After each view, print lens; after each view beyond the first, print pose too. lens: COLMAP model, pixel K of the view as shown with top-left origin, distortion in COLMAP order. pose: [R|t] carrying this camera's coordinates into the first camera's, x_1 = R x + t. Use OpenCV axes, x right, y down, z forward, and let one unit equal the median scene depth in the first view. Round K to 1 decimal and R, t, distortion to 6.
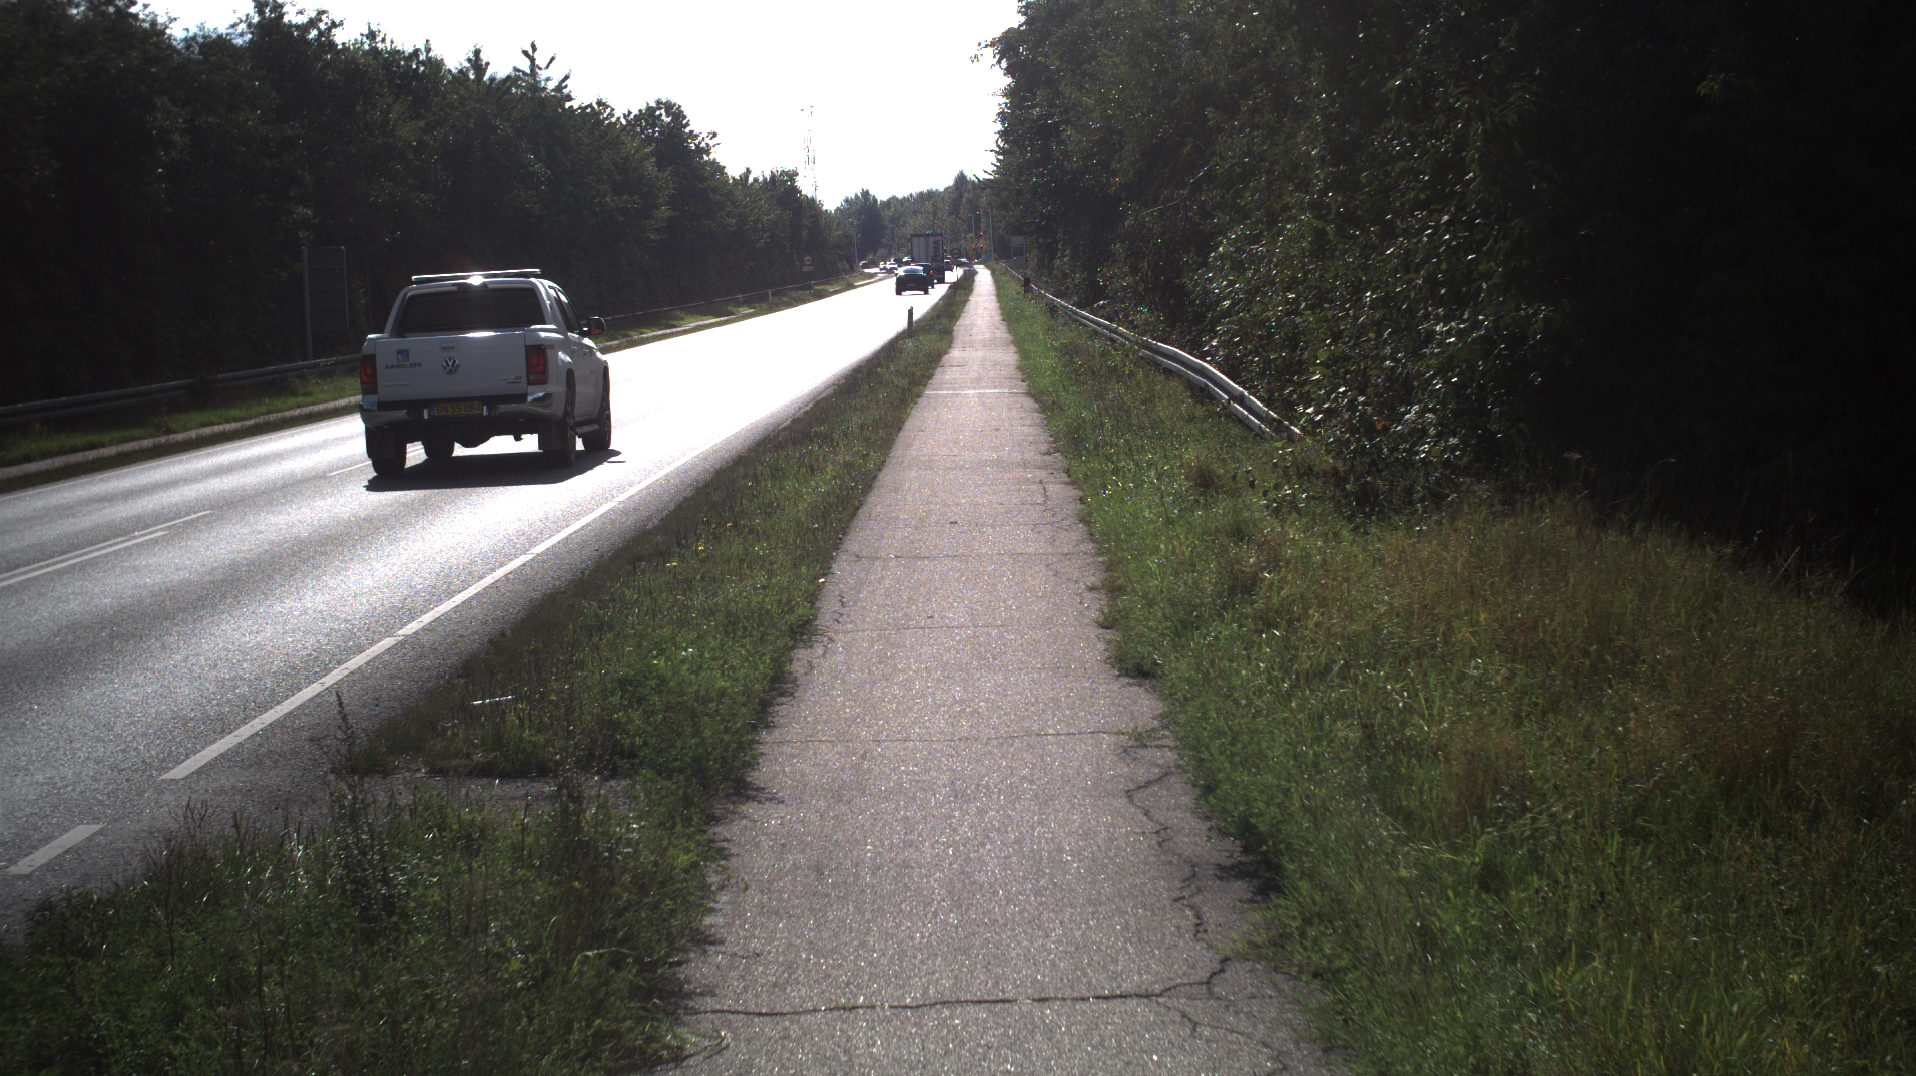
lens RADIAL K [[1589.1, 0, 958.0], [0, 1589.1, 538.0], [0, 0, 1]] dist [0.003287, -0.006780]
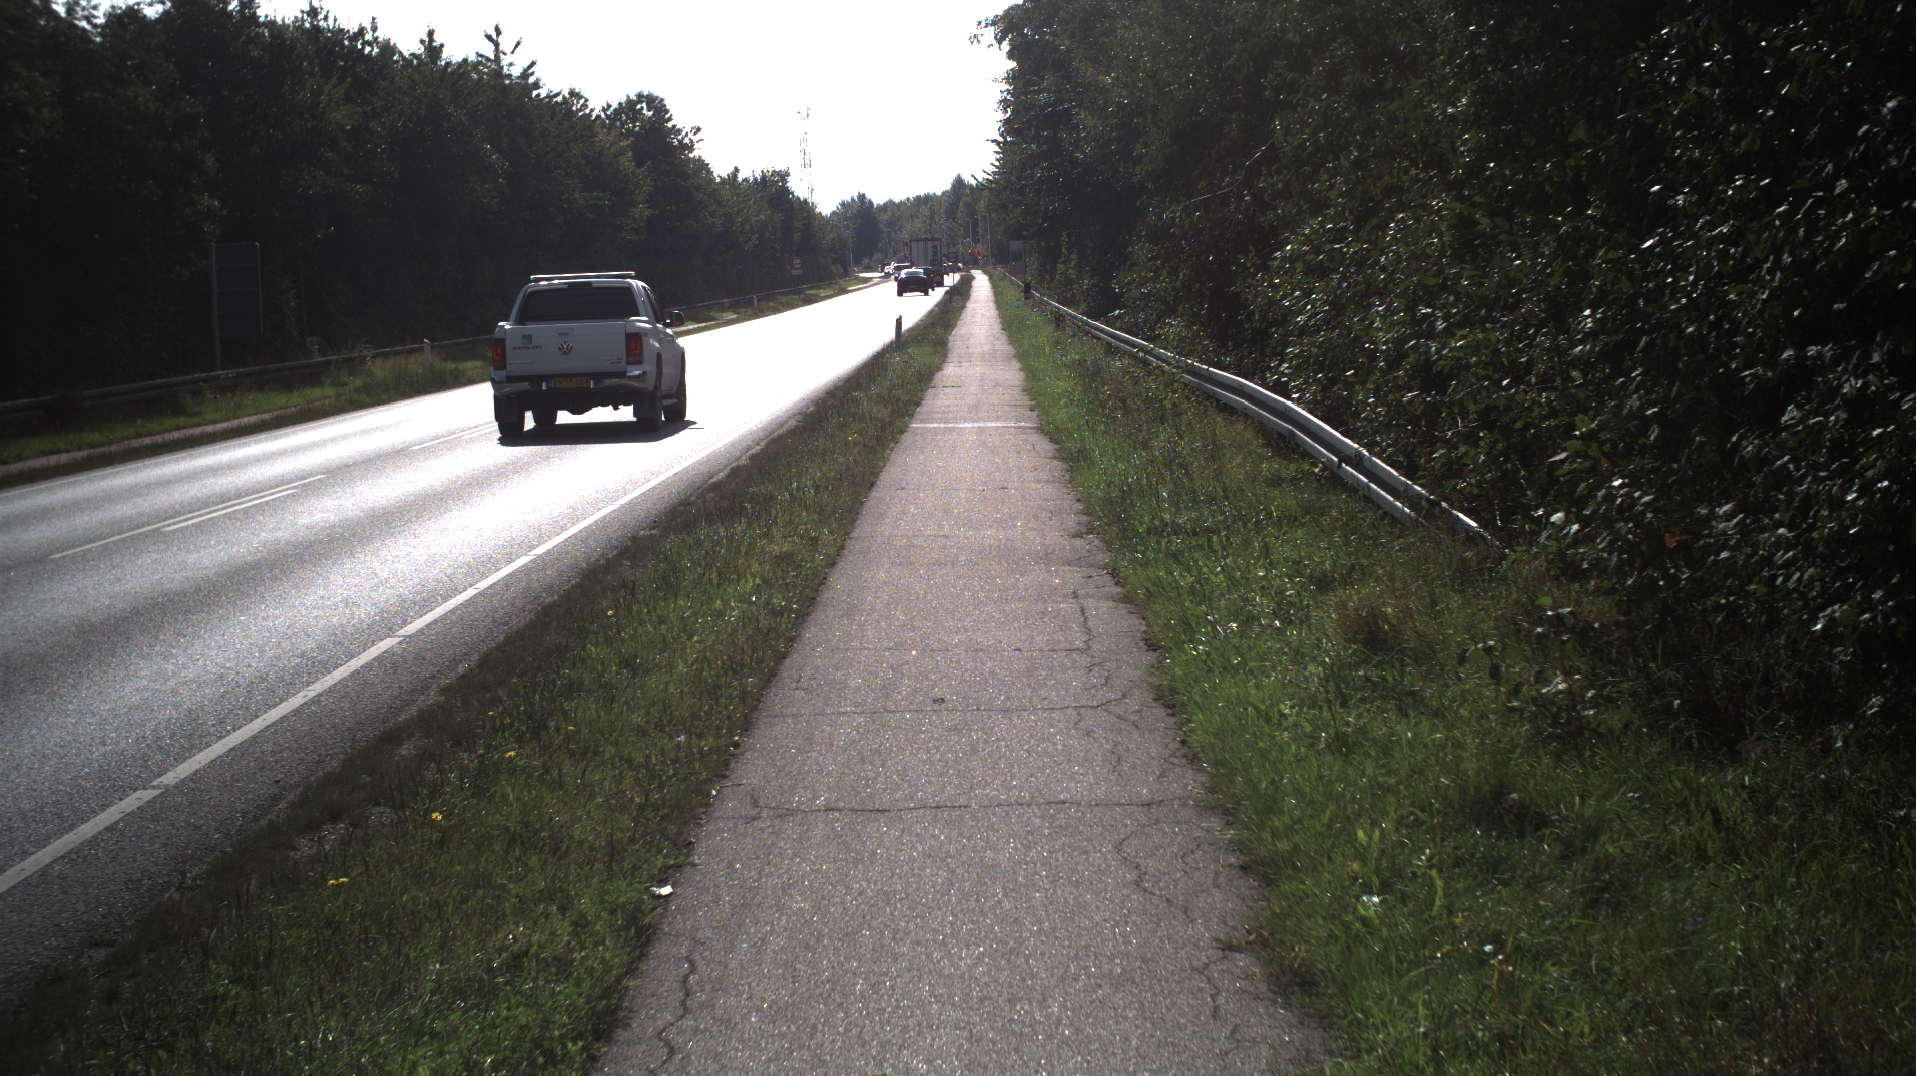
lens RADIAL K [[1511.8, 0, 958.0], [0, 1511.8, 538.0], [0, 0, 1]] dist [0.002413, 0.000846]
pose [[0.999975, 0.006430, 0.002774, 0.000774], [-0.006443, 0.999968, 0.004701, -0.022576], [-0.002744, -0.004718, 0.999985, 0.138569]]
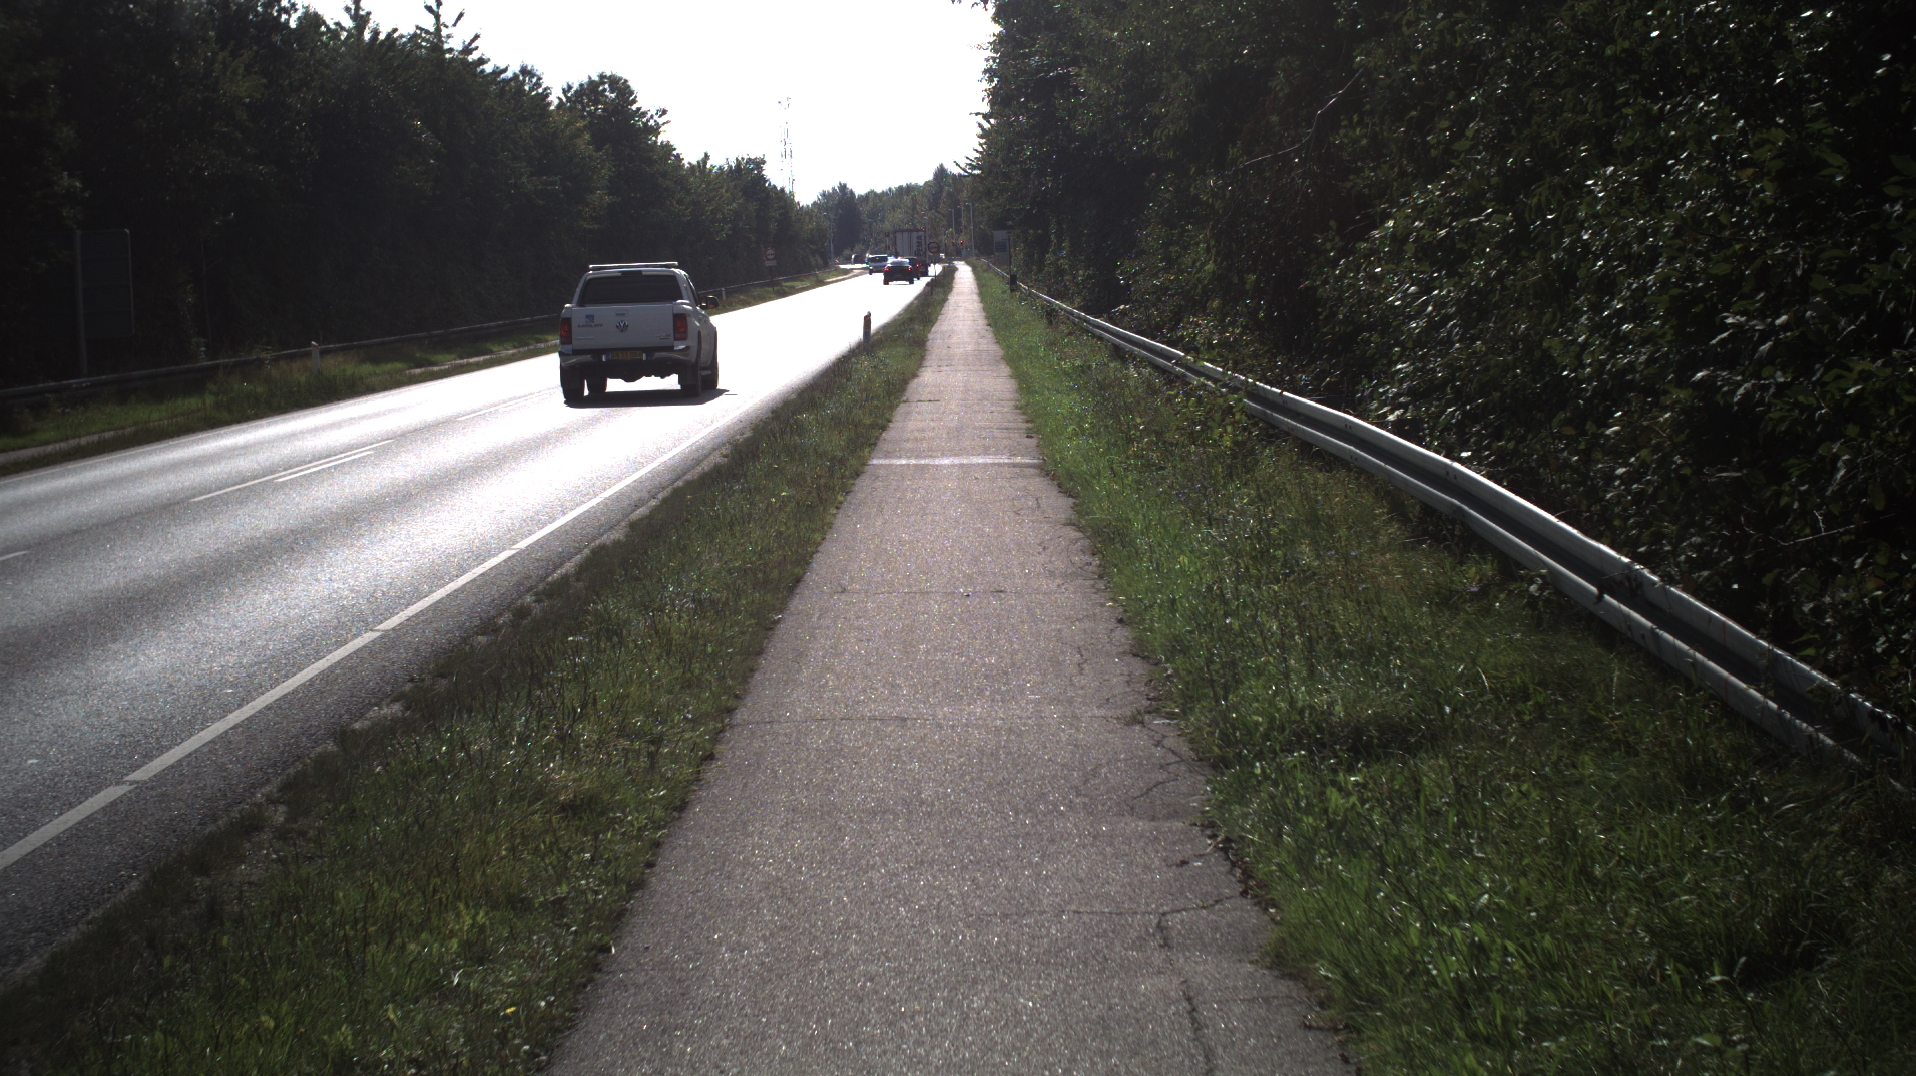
lens RADIAL K [[1437.0, 0, 958.0], [0, 1437.0, 538.0], [0, 0, 1]] dist [-0.016669, 0.002630]
pose [[0.999906, 0.003448, 0.013283, 0.003075], [-0.003698, 0.999815, 0.018852, -0.043107], [-0.013215, -0.018900, 0.999734, 0.266029]]
